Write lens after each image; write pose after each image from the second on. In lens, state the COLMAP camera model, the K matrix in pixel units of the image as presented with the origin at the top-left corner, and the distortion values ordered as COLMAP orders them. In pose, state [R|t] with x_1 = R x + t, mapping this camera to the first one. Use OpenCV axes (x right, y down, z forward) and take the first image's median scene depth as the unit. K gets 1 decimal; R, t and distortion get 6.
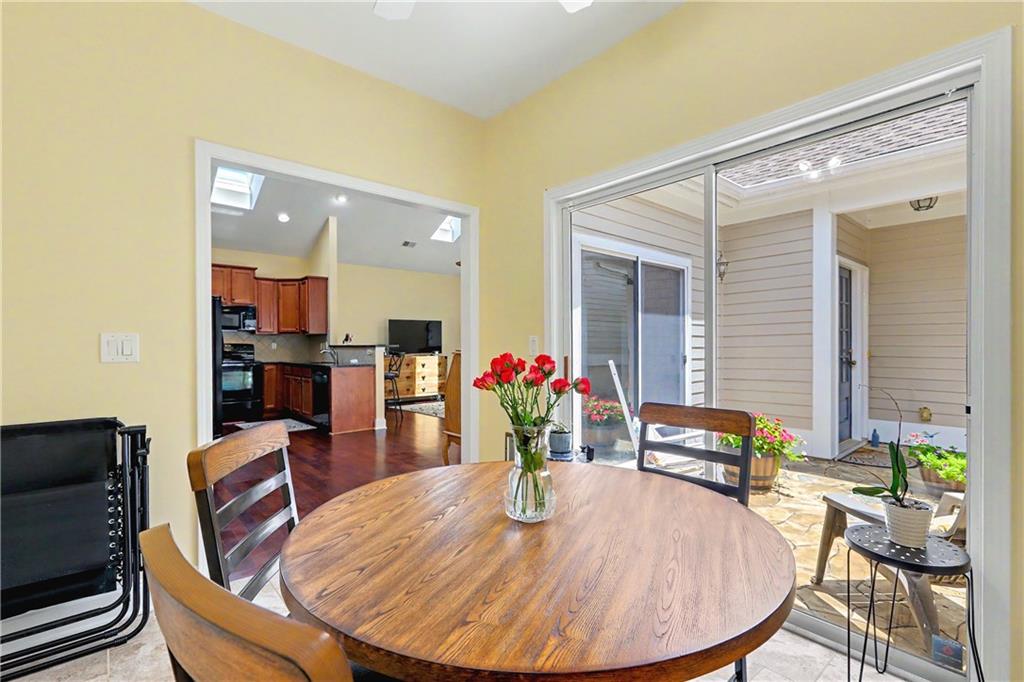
lens RADIAL K [[465.7, 0, 504.7], [0, 465.7, 346.4], [0, 0, 1]] dist [-0.014282, 0.003791]
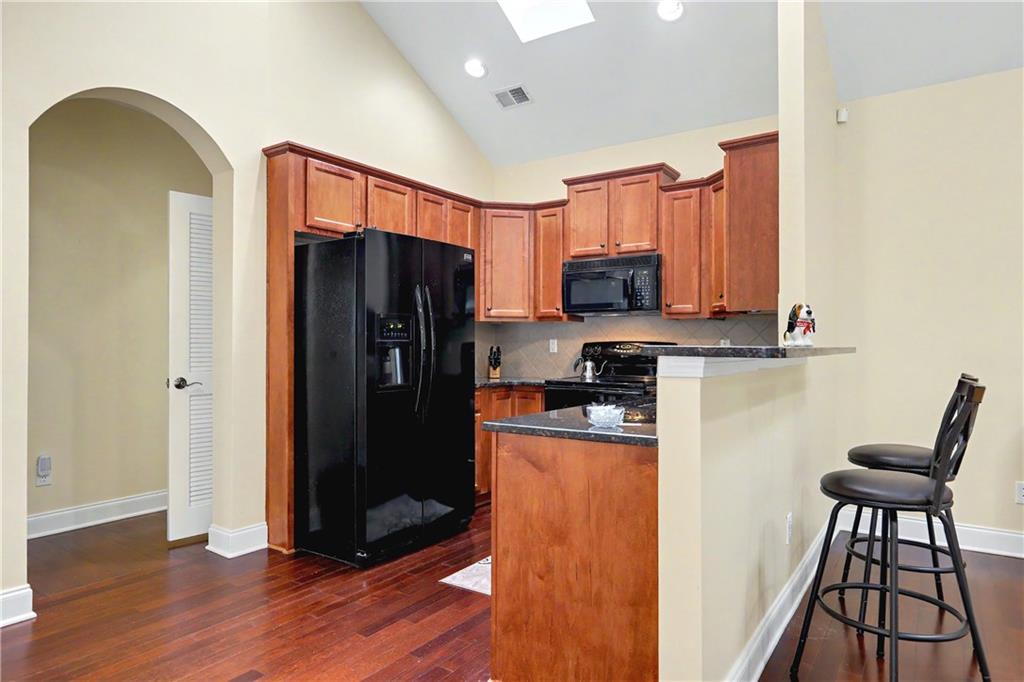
lens RADIAL K [[601.6, 0, 501.4], [0, 601.6, 346.9], [0, 0, 1]] dist [-0.013444, 0.006850]
pose [[0.237785, 0.008530, -0.971280, -0.028030], [-0.007096, 0.999950, 0.007045, -0.003436], [0.971292, 0.005217, 0.237833, 0.711193]]
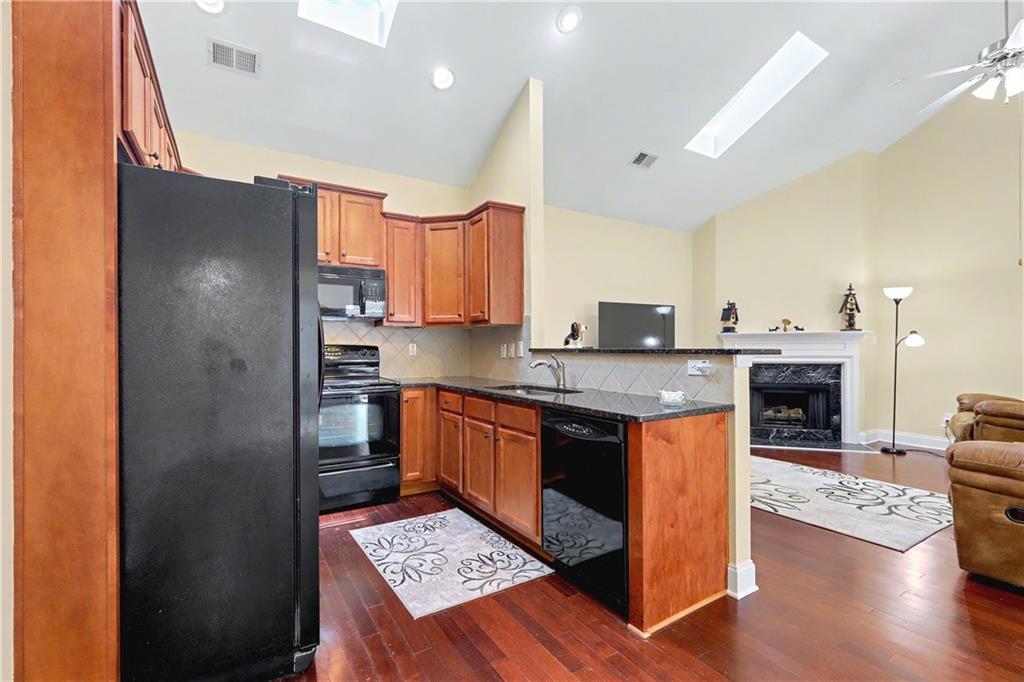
lens RADIAL K [[465.7, 0, 494.3], [0, 465.7, 348.0], [0, 0, 1]] dist [-0.014282, 0.003791]
pose [[0.982713, 0.002716, -0.185114, -0.318900], [-0.002806, 0.999996, -0.000226, -0.002902], [0.185112, 0.000741, 0.982717, 0.517011]]
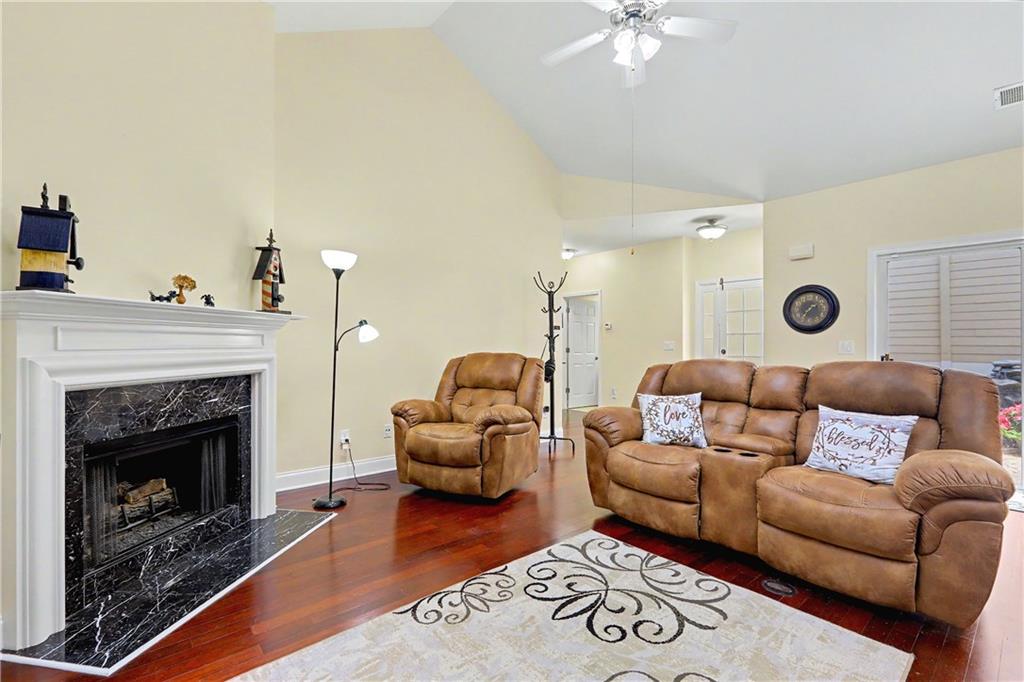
lens RADIAL K [[465.7, 0, 516.9], [0, 465.7, 346.2], [0, 0, 1]] dist [-0.014282, 0.003791]
pose [[0.002839, 0.002869, 0.999992, -0.309030], [-0.000861, 0.999996, -0.002867, -0.002237], [-0.999996, -0.000853, 0.002842, 1.102282]]
